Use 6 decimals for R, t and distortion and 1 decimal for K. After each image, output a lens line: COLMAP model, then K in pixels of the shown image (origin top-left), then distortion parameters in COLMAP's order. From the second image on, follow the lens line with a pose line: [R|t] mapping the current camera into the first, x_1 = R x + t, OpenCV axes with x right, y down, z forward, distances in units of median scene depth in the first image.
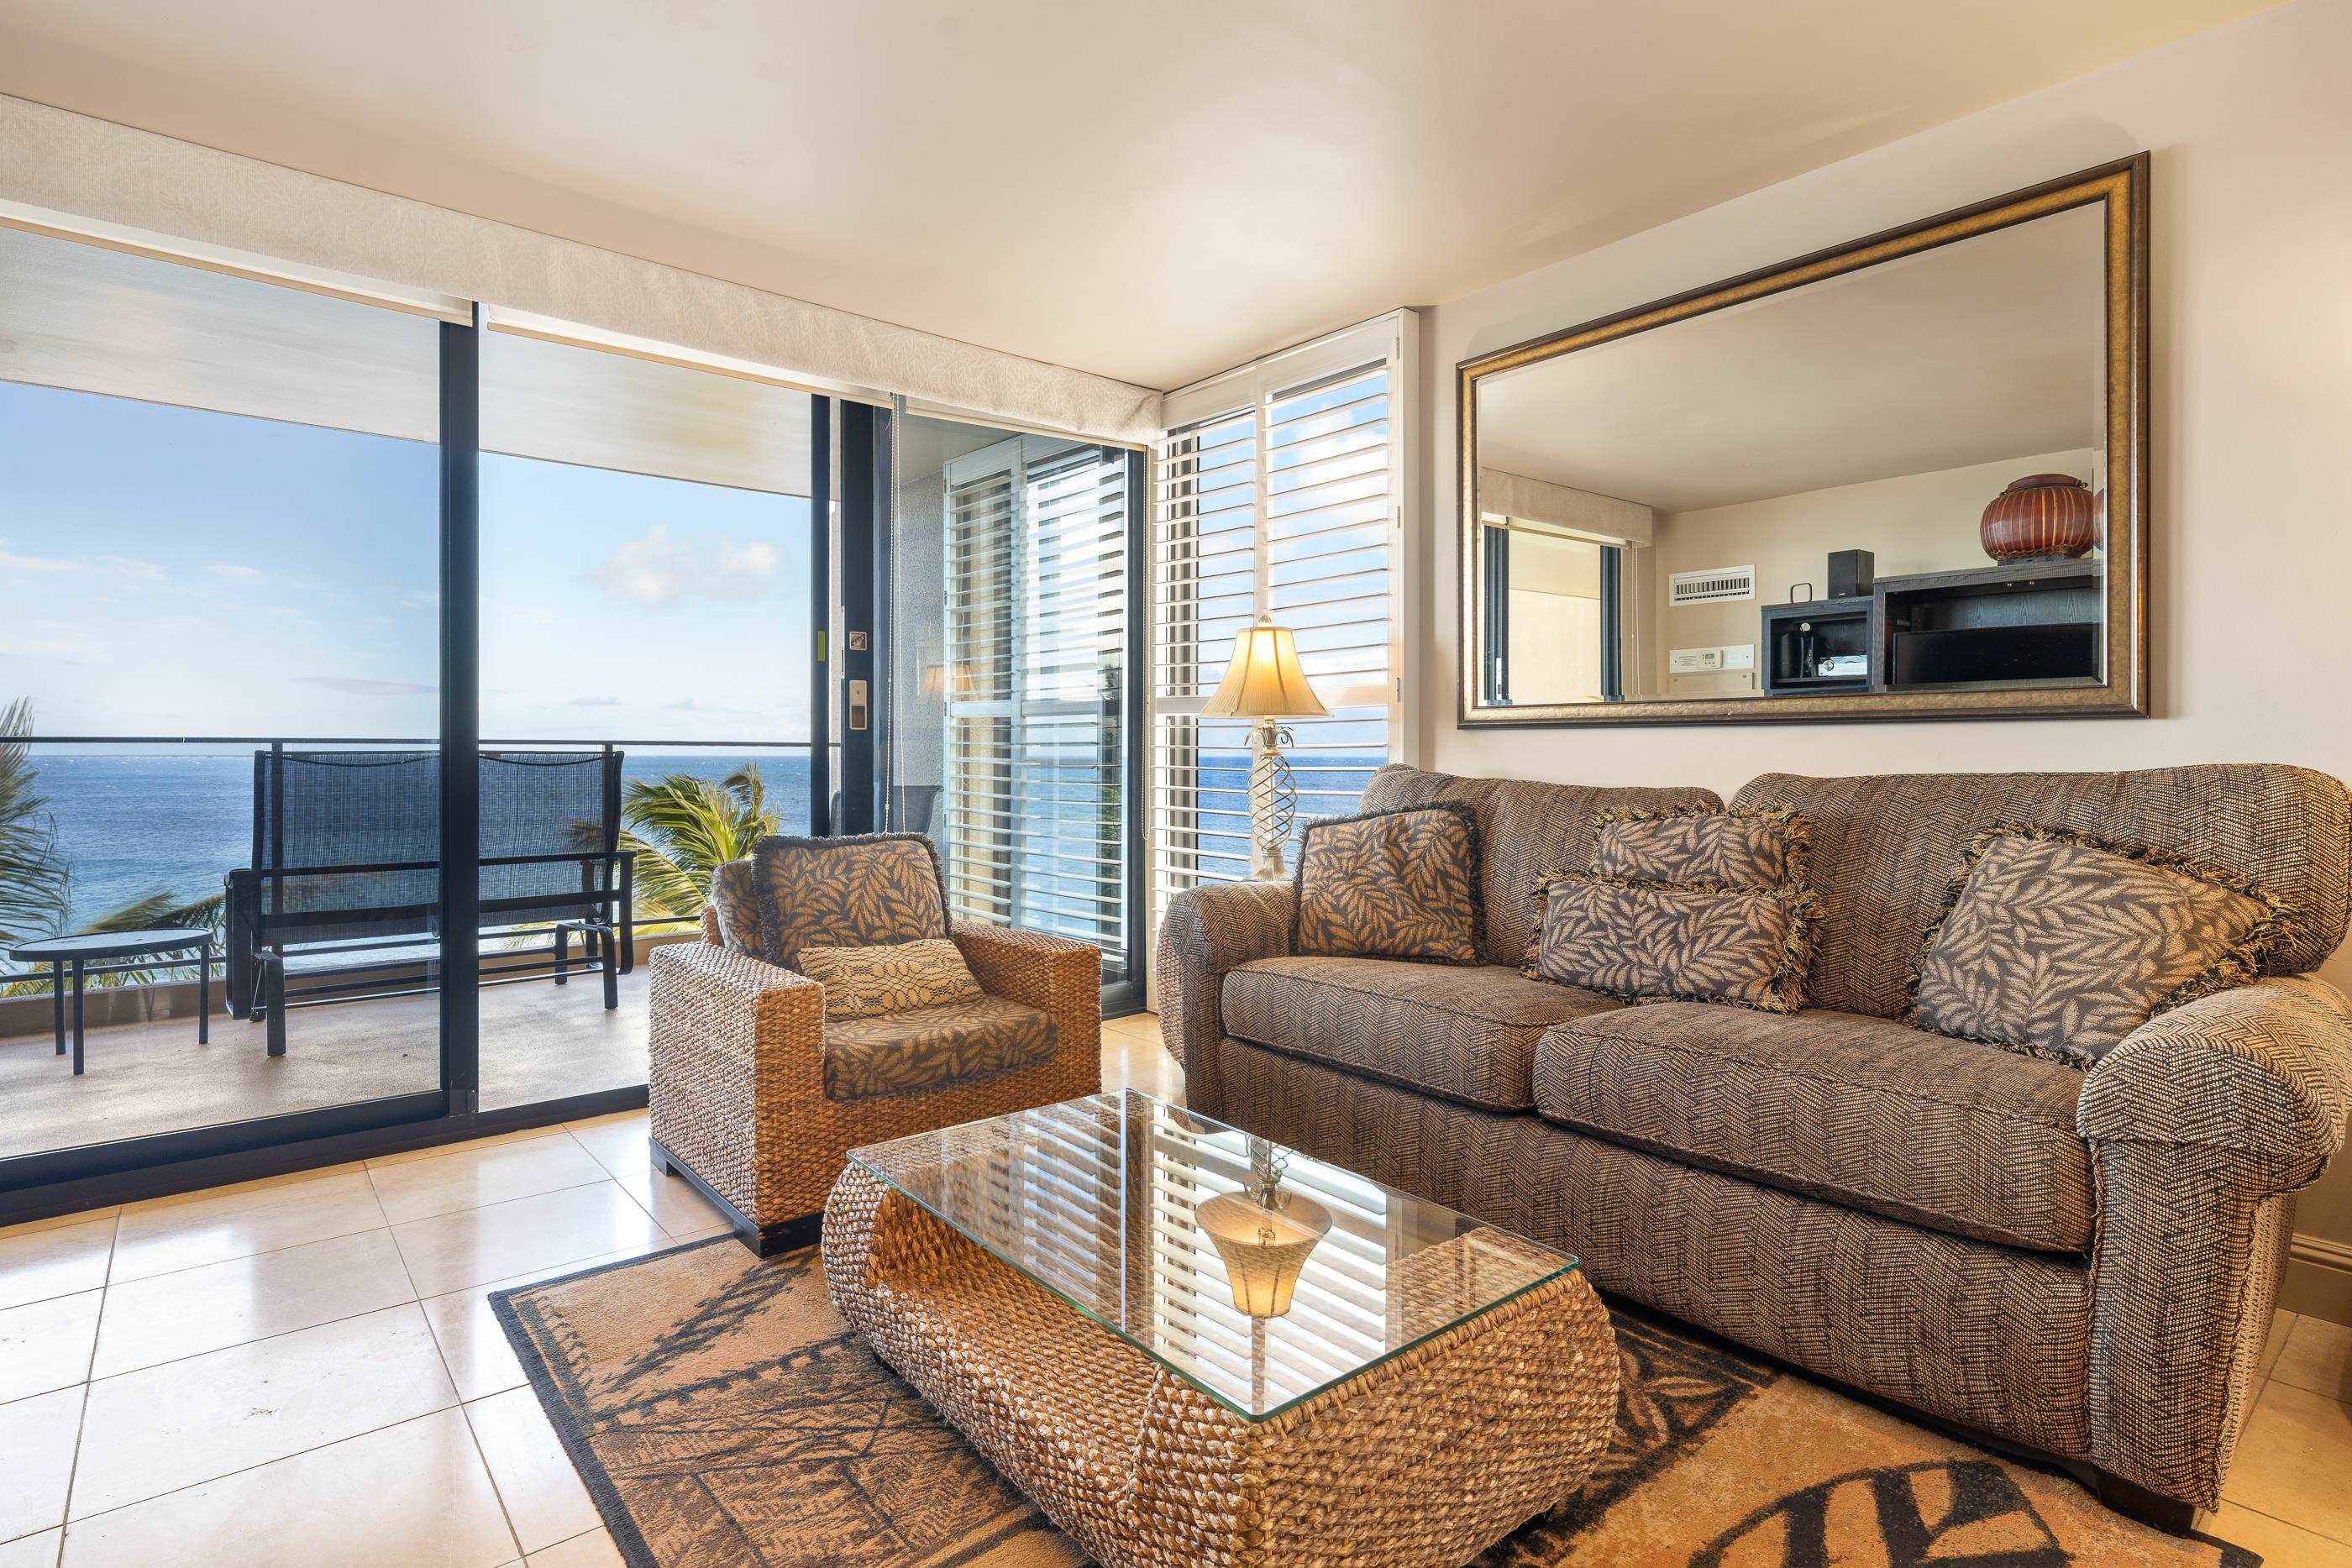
lens RADIAL K [[1176.5, 0, 1177.8], [0, 1176.5, 750.3], [0, 0, 1]] dist [0.005301, -0.000128]
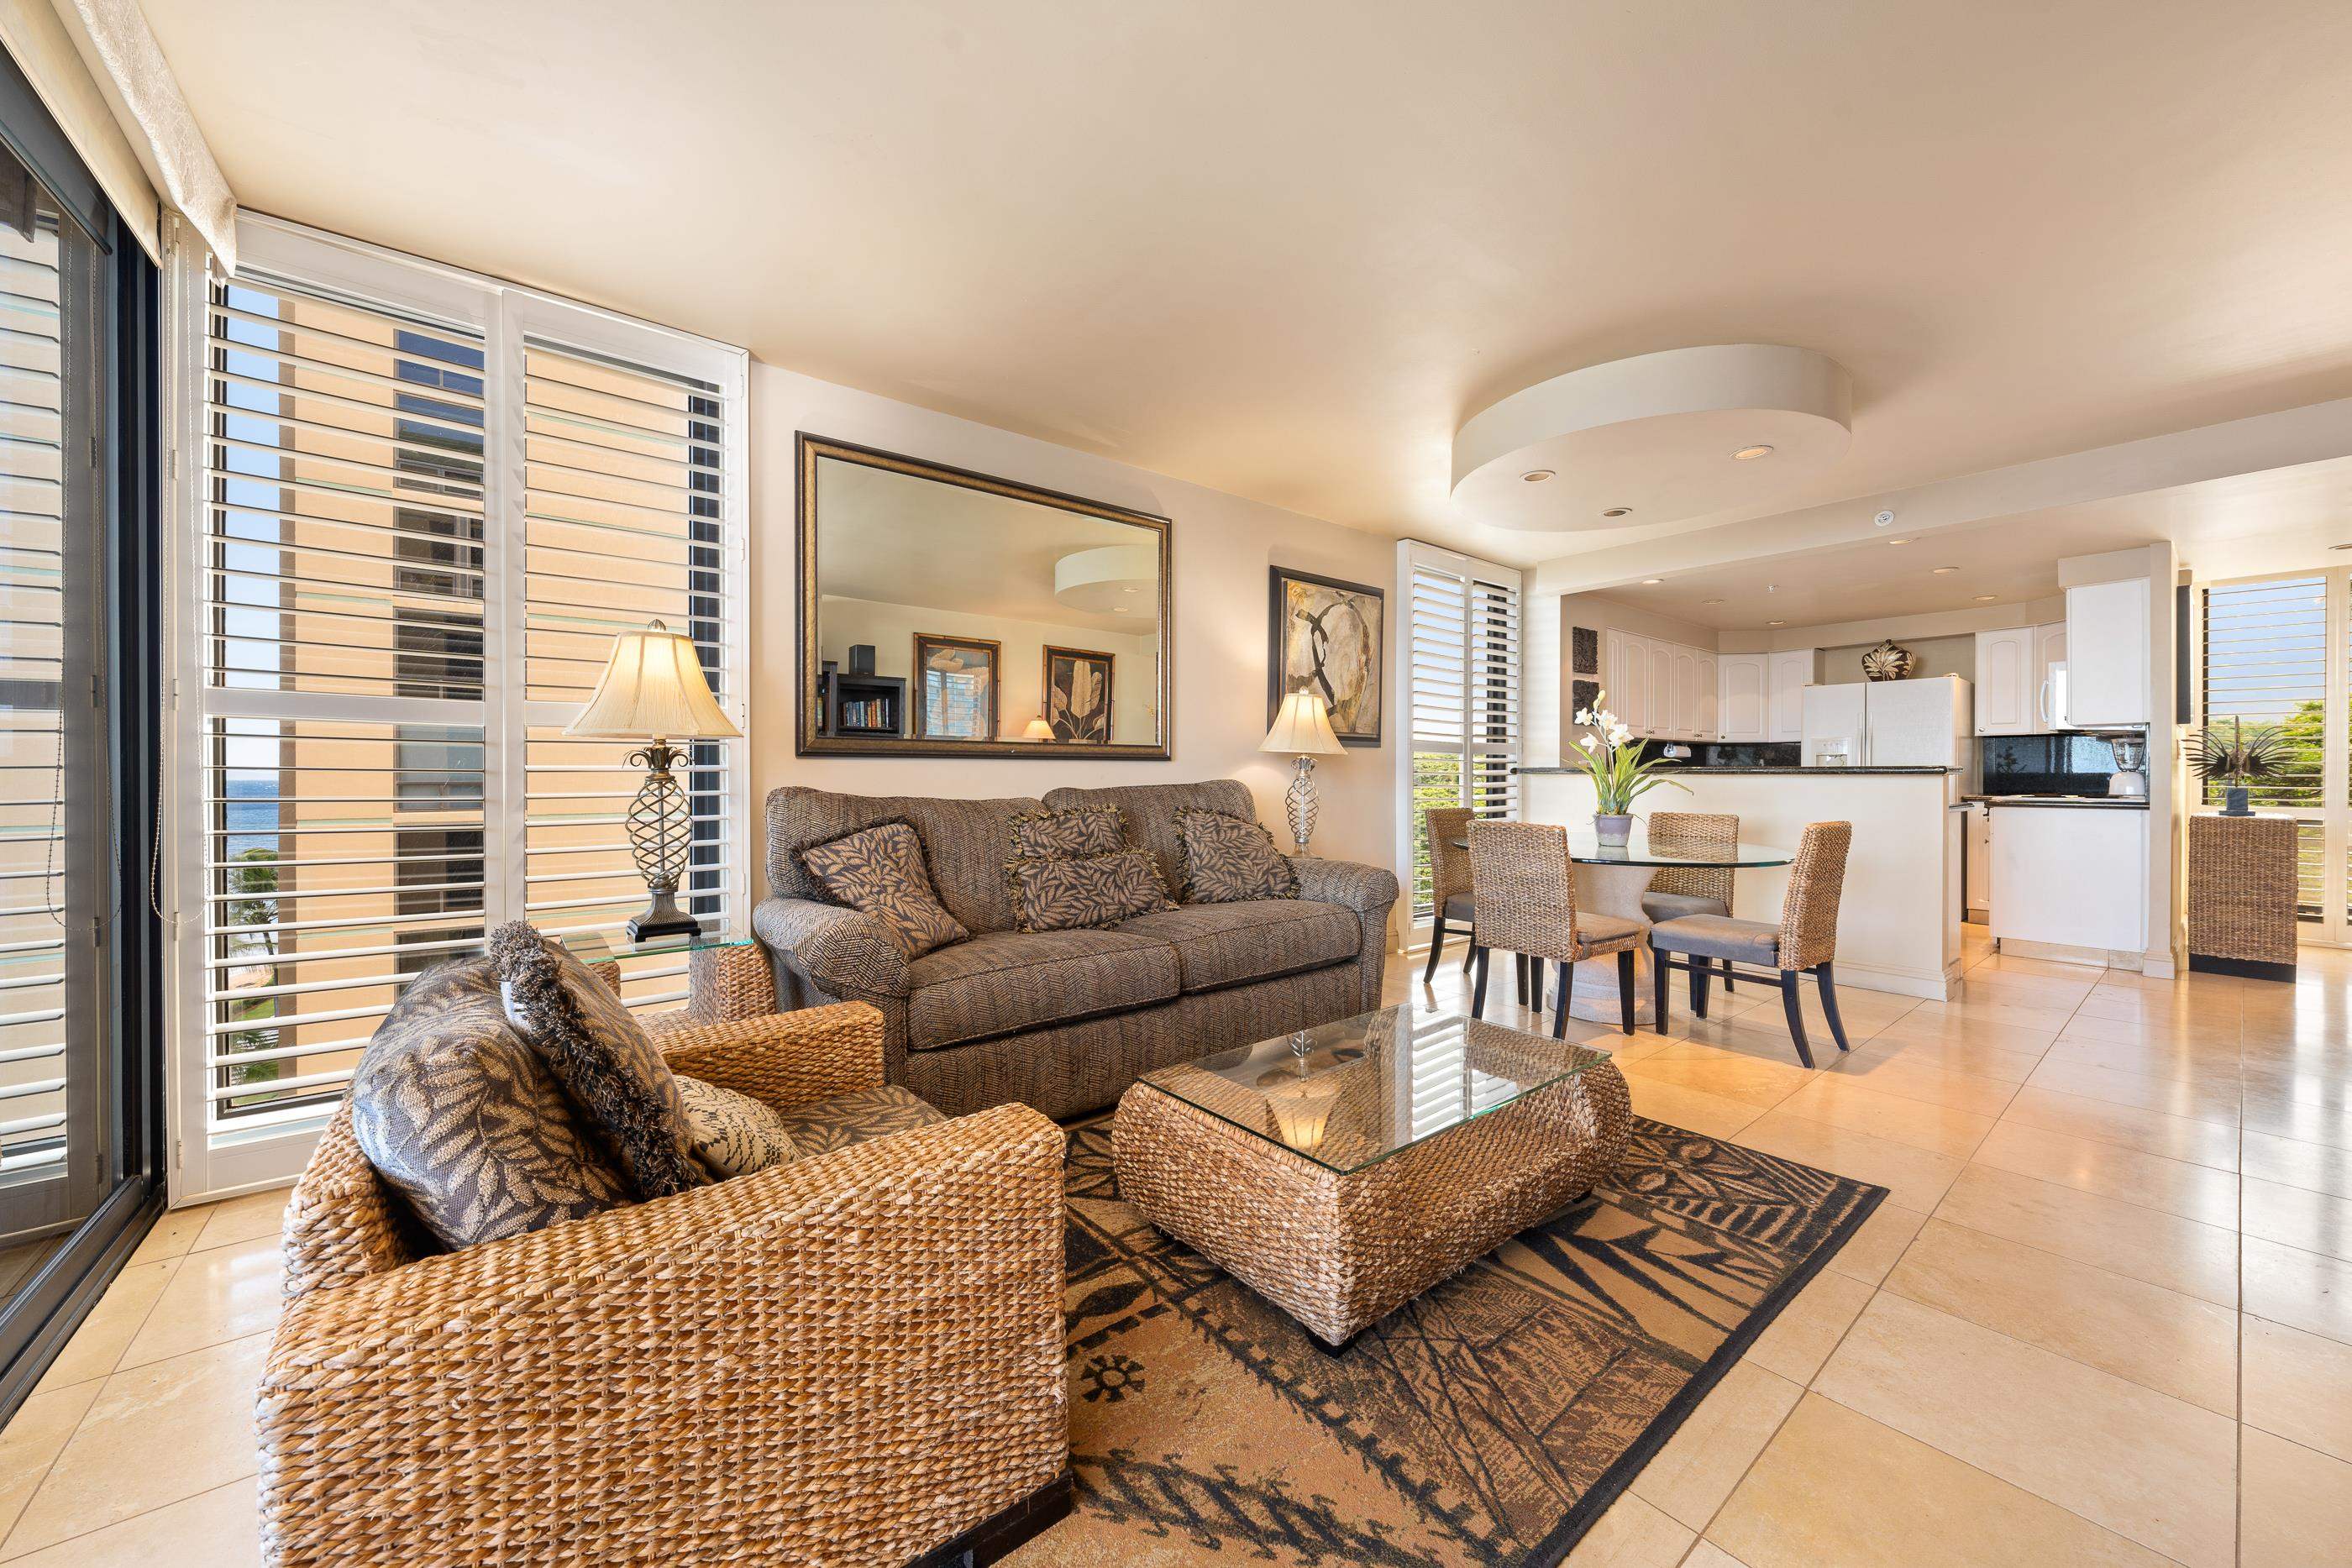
lens RADIAL K [[851.7, 0, 1169.7], [0, 851.7, 781.2], [0, 0, 1]] dist [-0.000855, -0.000123]
pose [[0.027954, -0.008956, 0.999569, -0.691490], [-0.000356, 0.999960, 0.008969, -0.001506], [-0.999609, -0.000606, 0.027950, 0.758980]]
